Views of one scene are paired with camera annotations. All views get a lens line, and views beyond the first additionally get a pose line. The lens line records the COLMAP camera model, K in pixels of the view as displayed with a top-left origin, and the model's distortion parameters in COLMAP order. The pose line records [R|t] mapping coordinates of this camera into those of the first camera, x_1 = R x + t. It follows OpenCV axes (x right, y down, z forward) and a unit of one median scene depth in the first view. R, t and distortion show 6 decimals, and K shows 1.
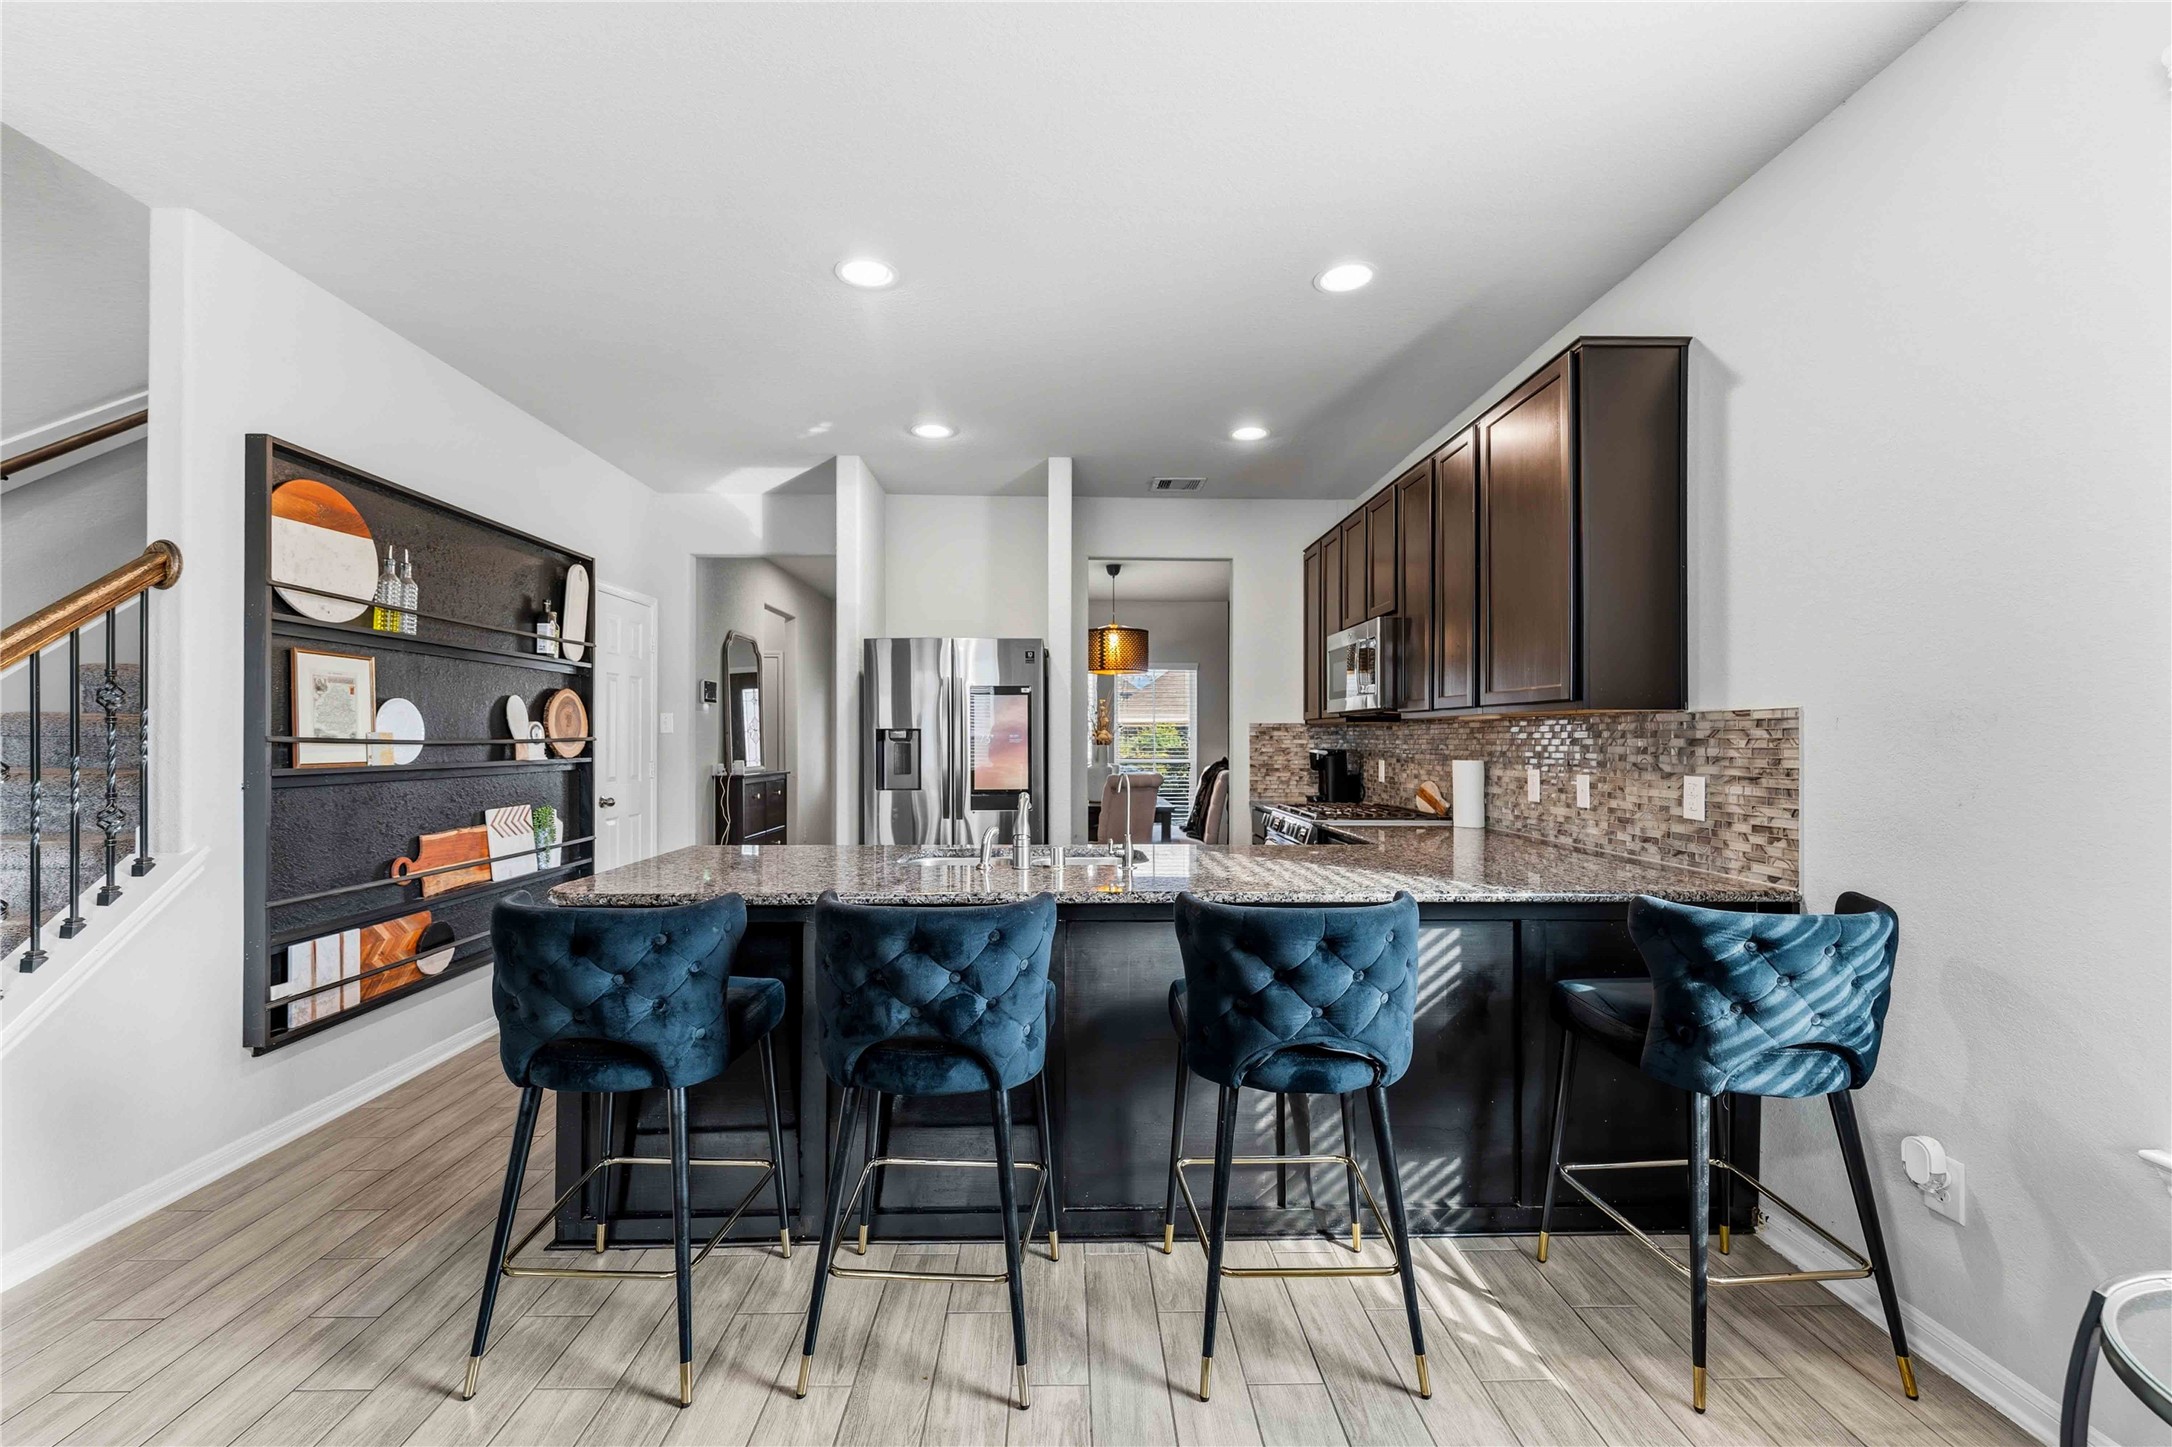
lens RADIAL K [[897.9, 0, 1081.0], [0, 897.9, 734.3], [0, 0, 1]] dist [-0.003235, -0.000999]
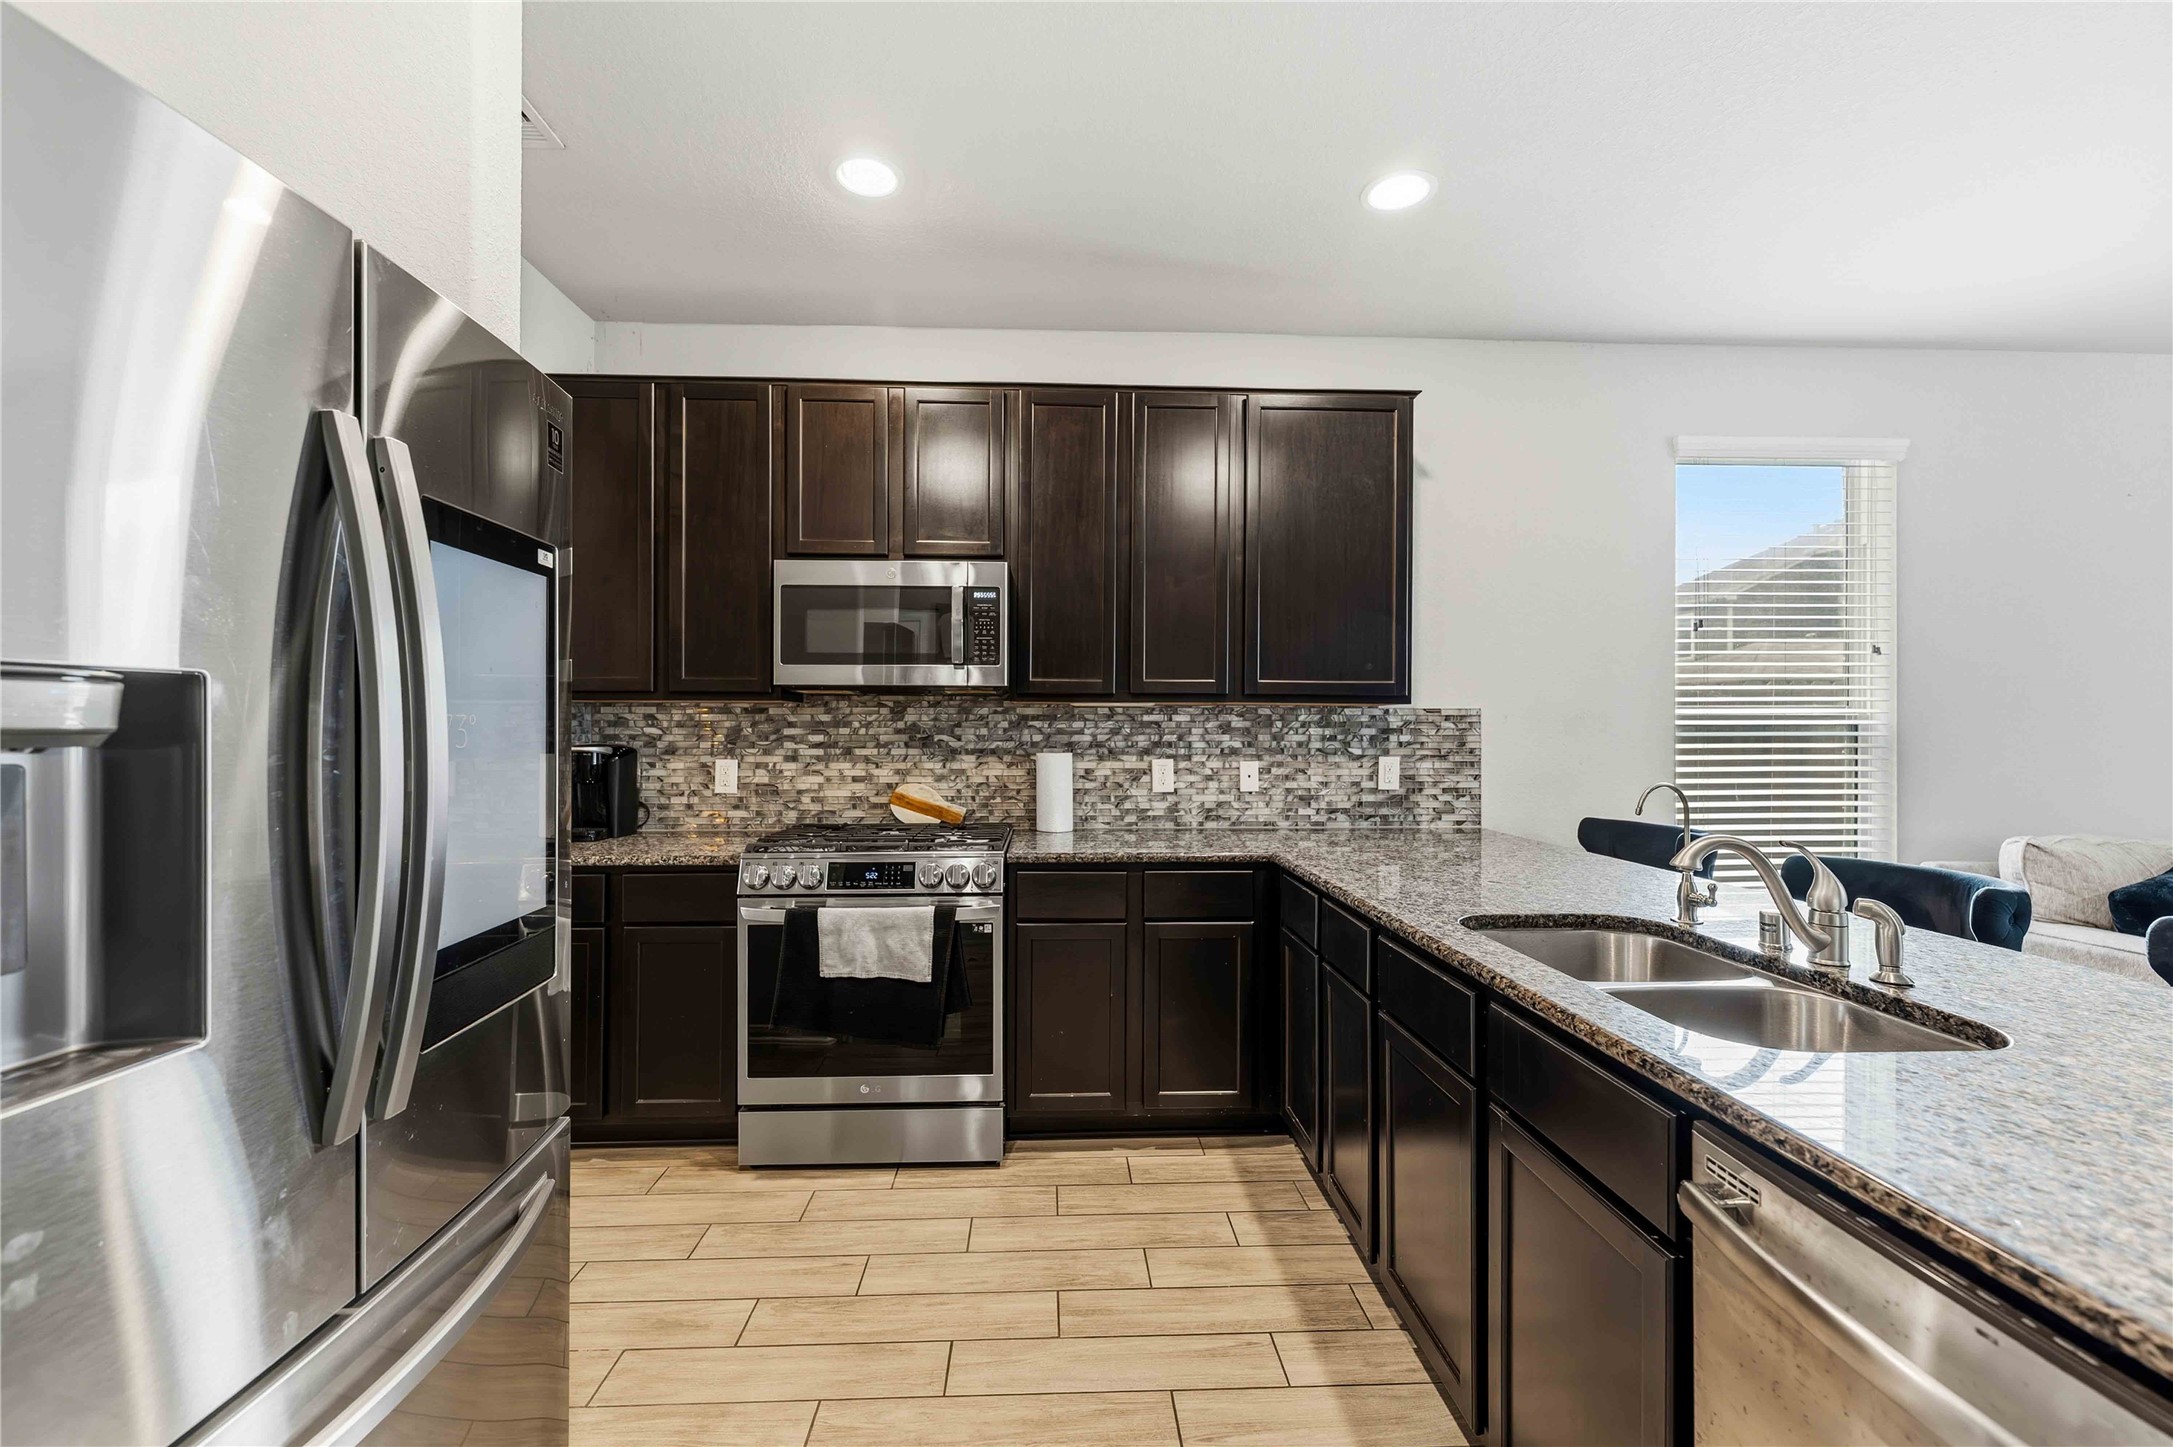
lens RADIAL K [[898.4, 0, 1081.3], [0, 898.4, 729.1], [0, 0, 1]] dist [-0.003235, -0.000999]
pose [[-0.017870, -0.013362, 0.999751, -0.617308], [-0.008842, 0.999874, 0.013206, -0.007496], [-0.999801, -0.008604, -0.017986, 1.442567]]
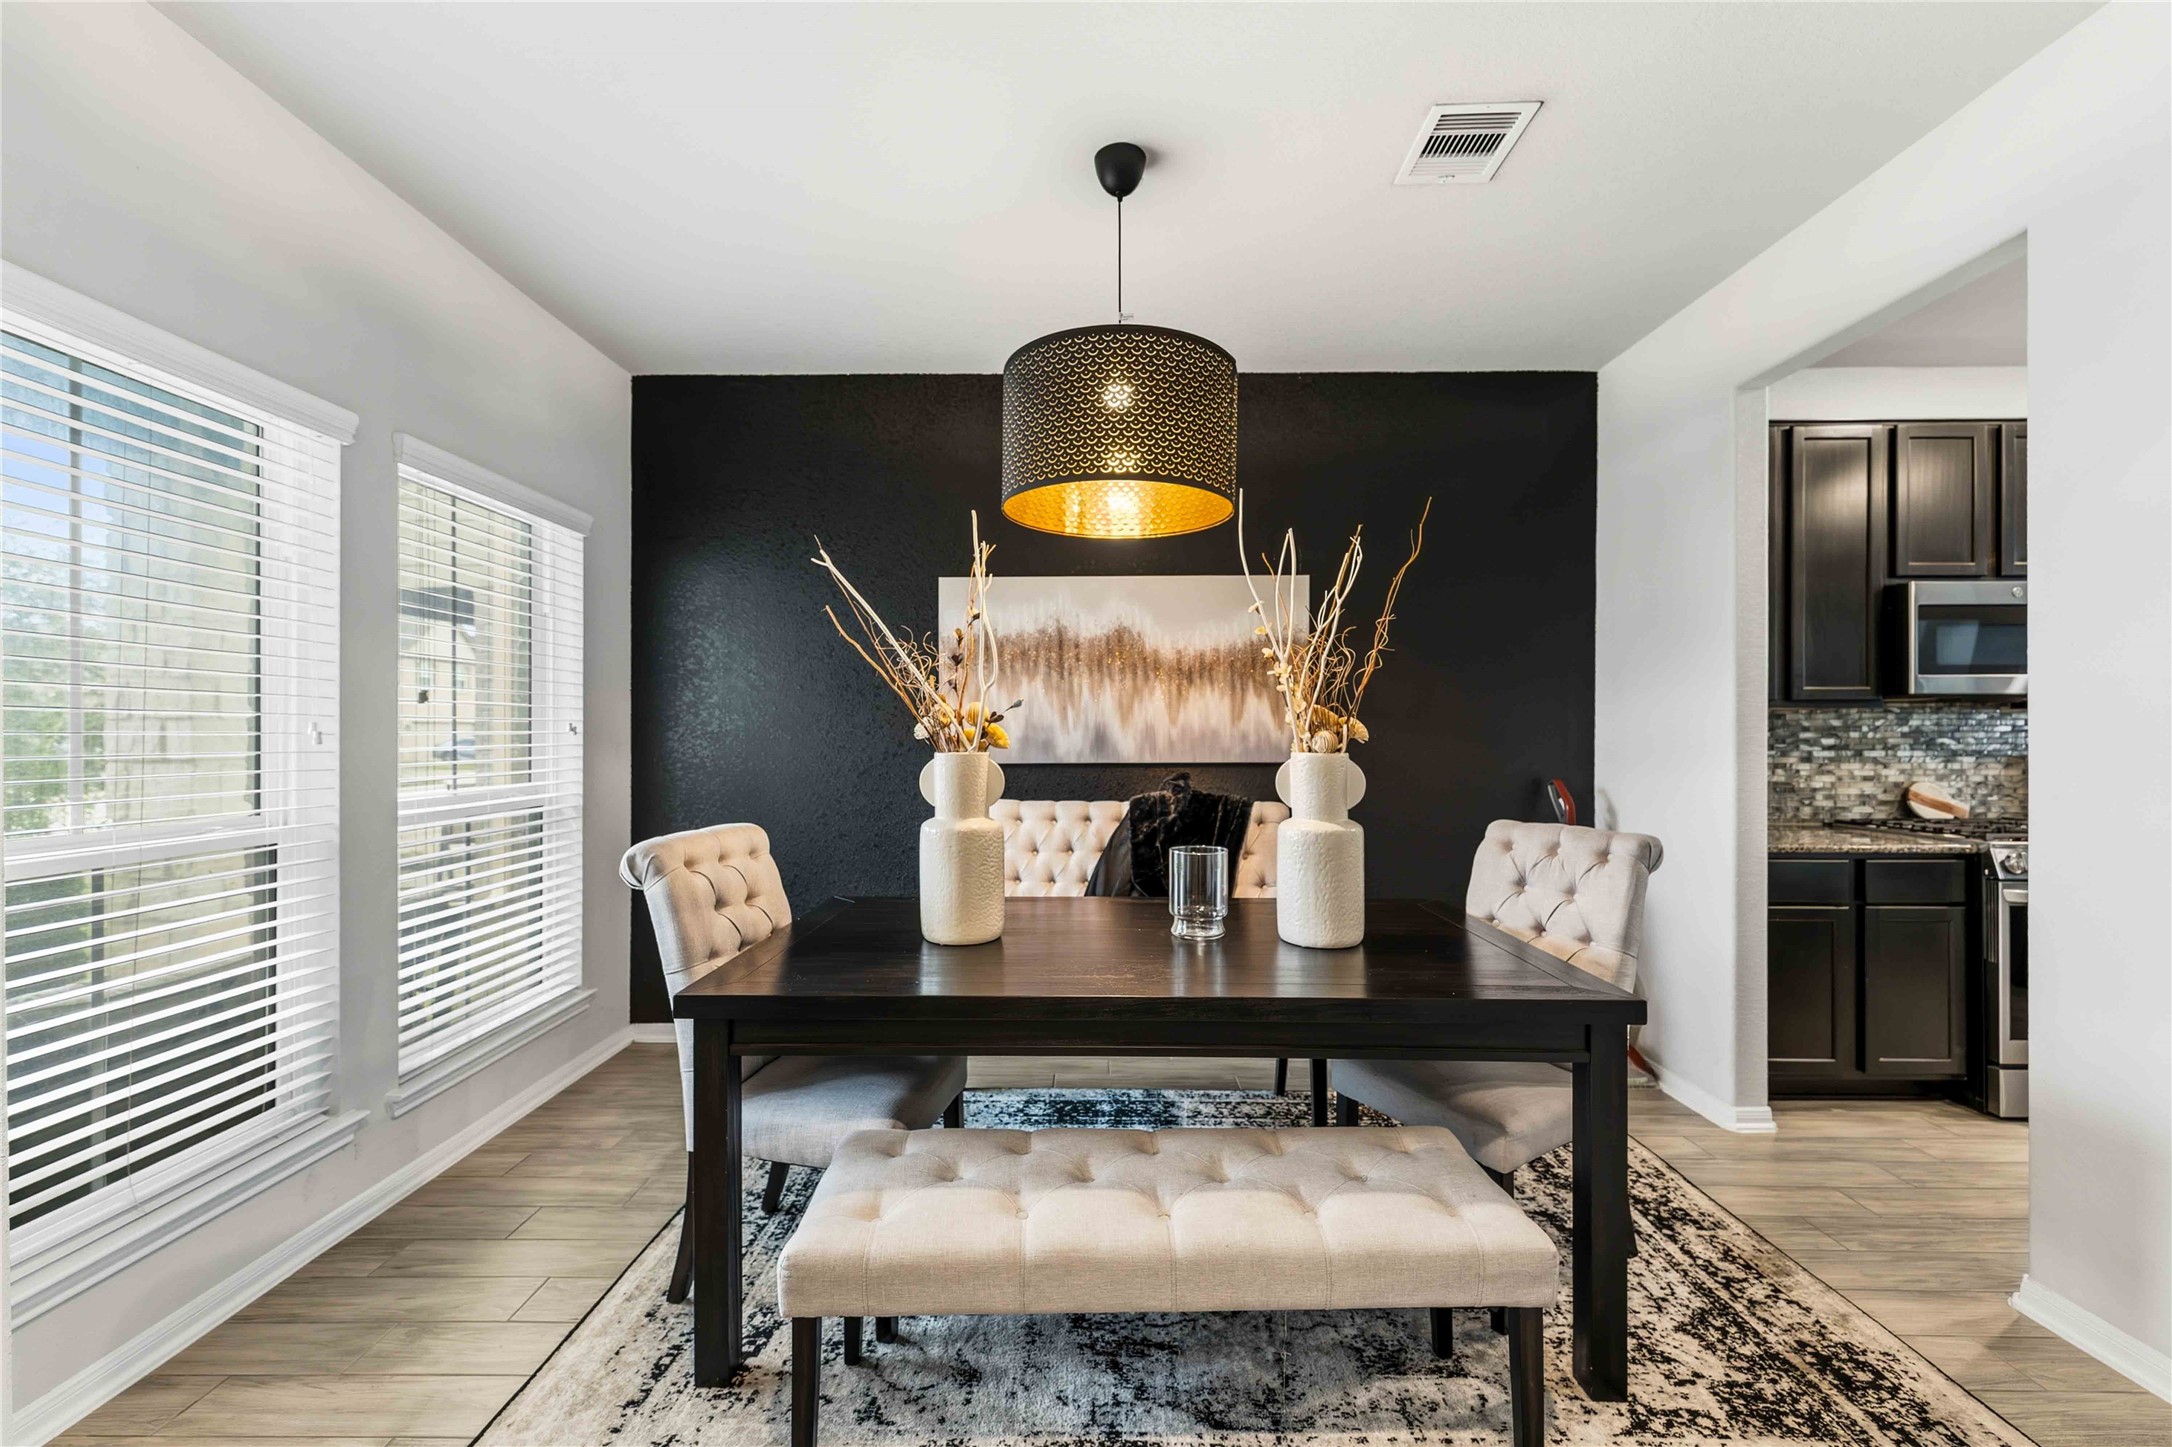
lens RADIAL K [[897.9, 0, 1087.5], [0, 897.9, 727.8], [0, 0, 1]] dist [-0.003235, -0.000999]
pose [[0.014880, 0.009612, 0.999843, -0.762411], [-0.008933, 0.999915, -0.009480, 0.028282], [-0.999849, -0.008791, 0.014964, 2.947412]]
